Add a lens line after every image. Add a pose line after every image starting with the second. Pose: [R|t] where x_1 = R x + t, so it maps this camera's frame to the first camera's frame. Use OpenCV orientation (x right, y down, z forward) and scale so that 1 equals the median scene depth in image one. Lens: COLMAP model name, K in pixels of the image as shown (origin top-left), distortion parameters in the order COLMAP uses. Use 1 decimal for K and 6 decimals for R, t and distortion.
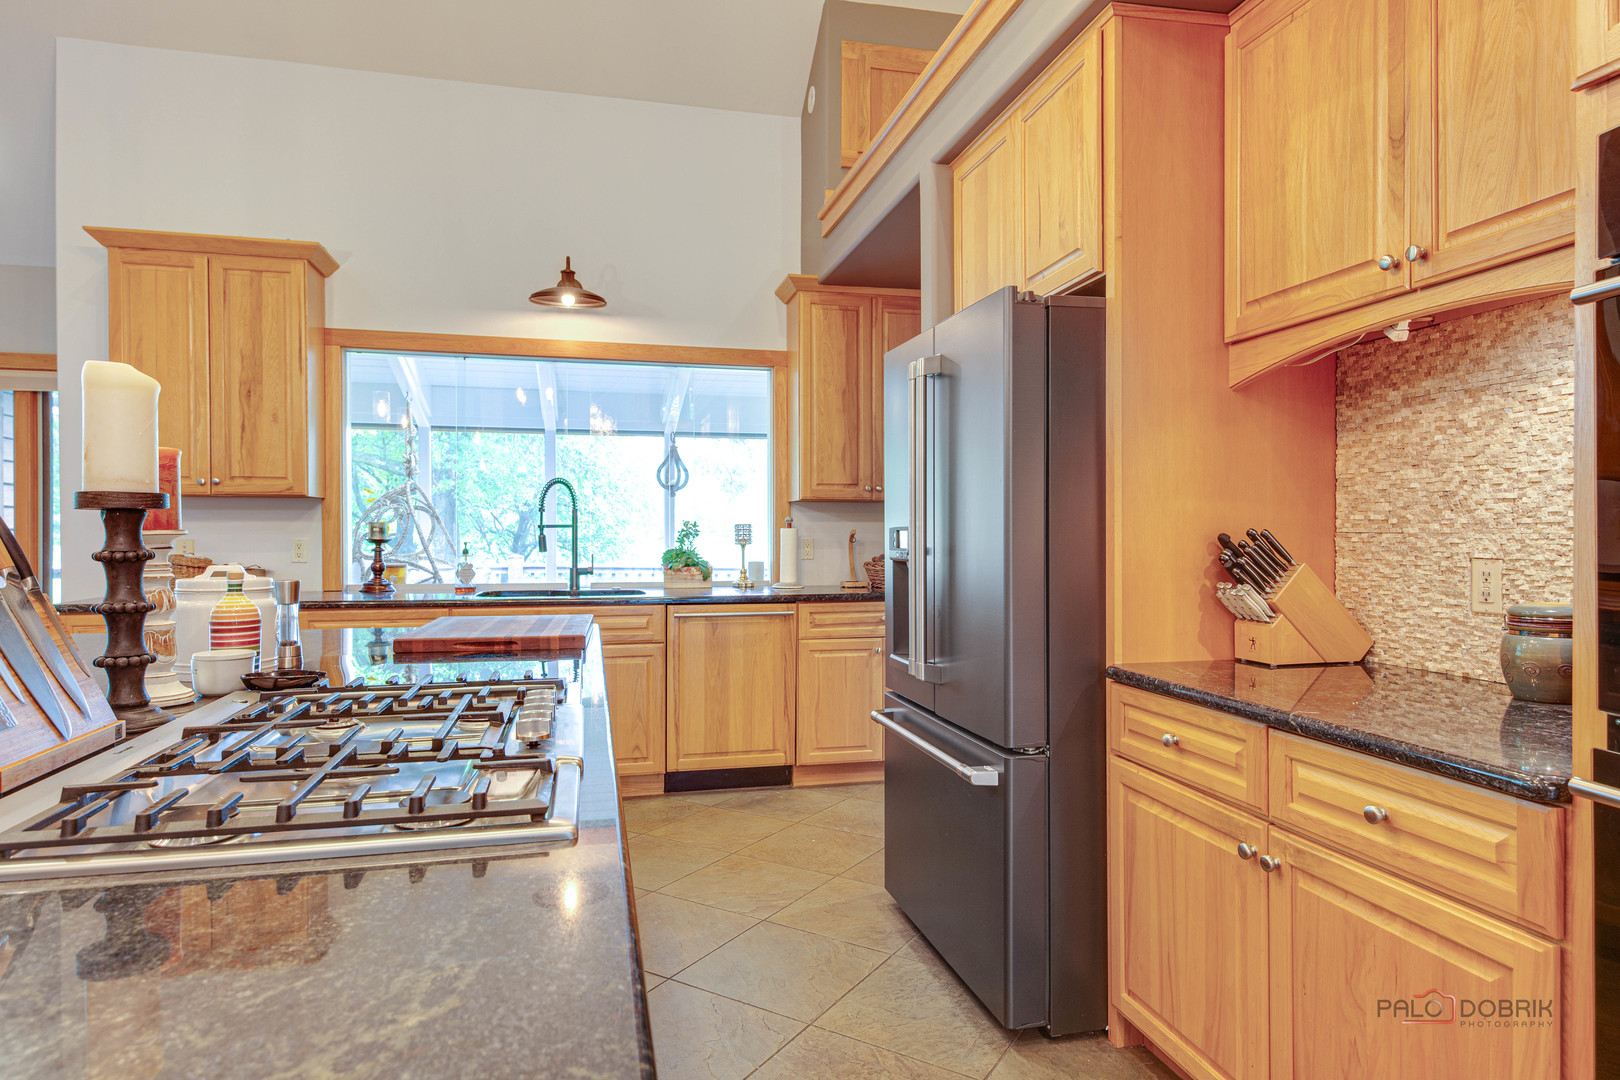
lens RADIAL K [[953.2, 0, 807.7], [0, 953.2, 545.4], [0, 0, 1]] dist [0.031972, -0.019817]
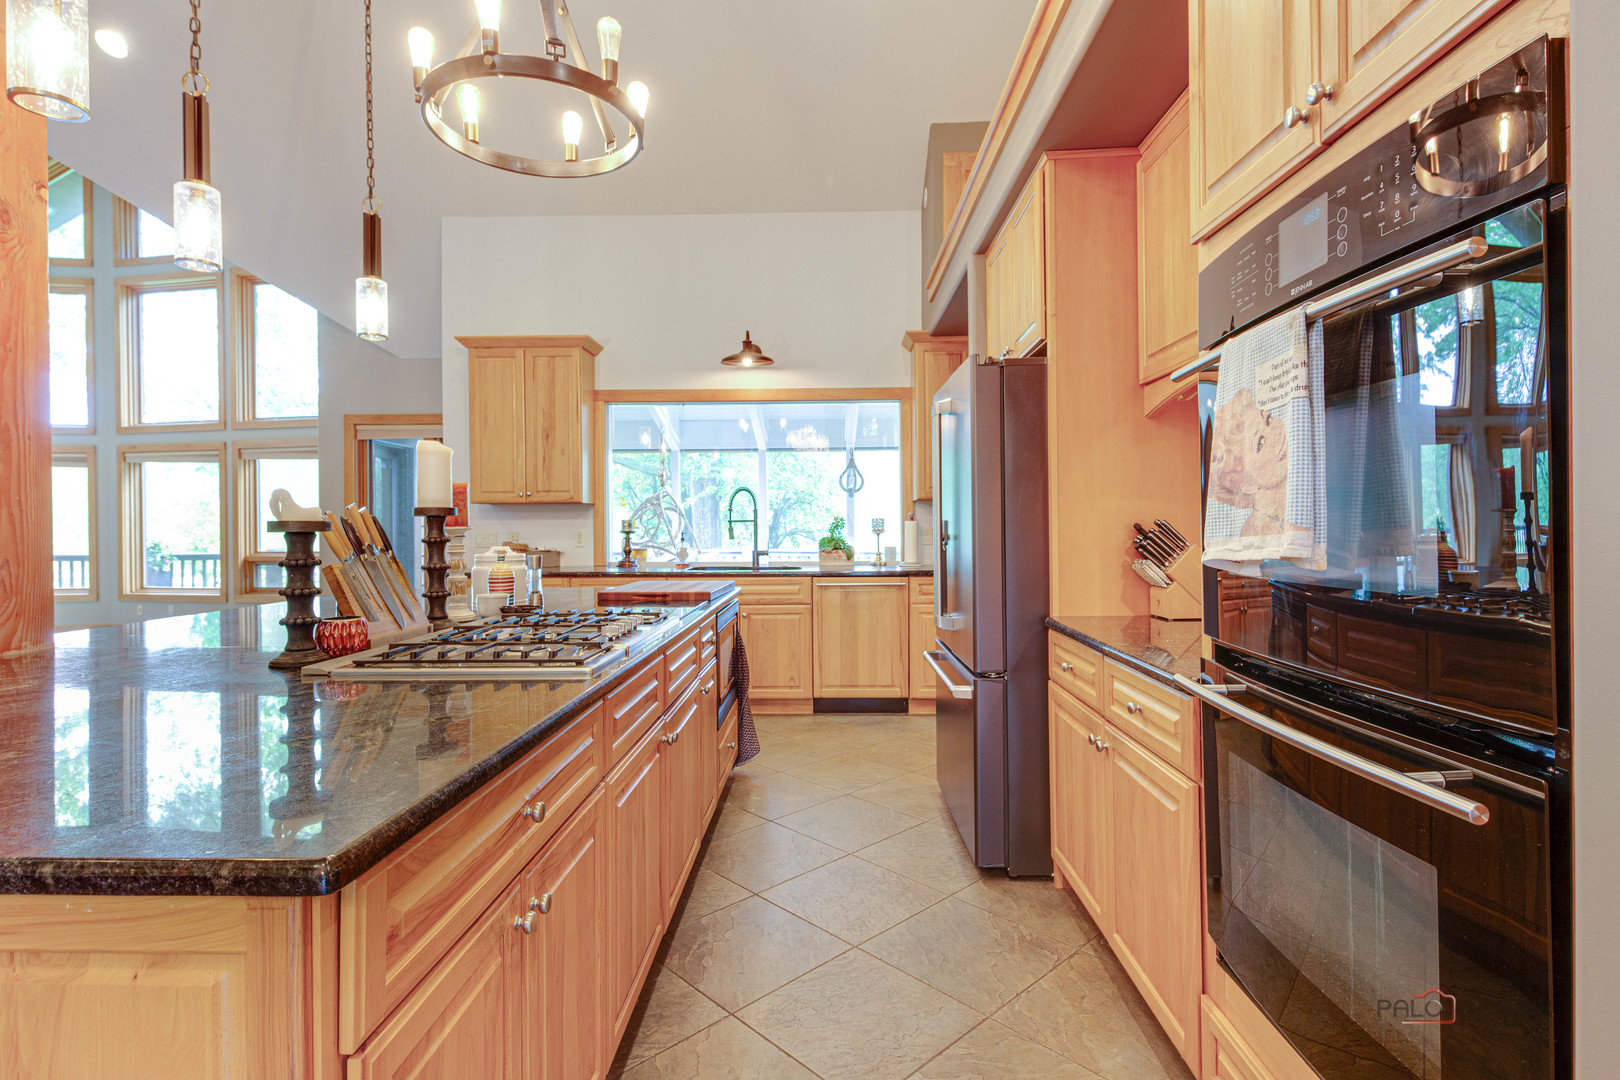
lens RADIAL K [[795.4, 0, 809.2], [0, 795.4, 531.5], [0, 0, 1]] dist [0.023092, -0.000244]
pose [[0.966945, -0.005431, -0.254926, 0.146608], [0.004369, 0.999979, -0.004731, 0.001520], [0.254946, 0.003460, 0.966949, -0.124060]]
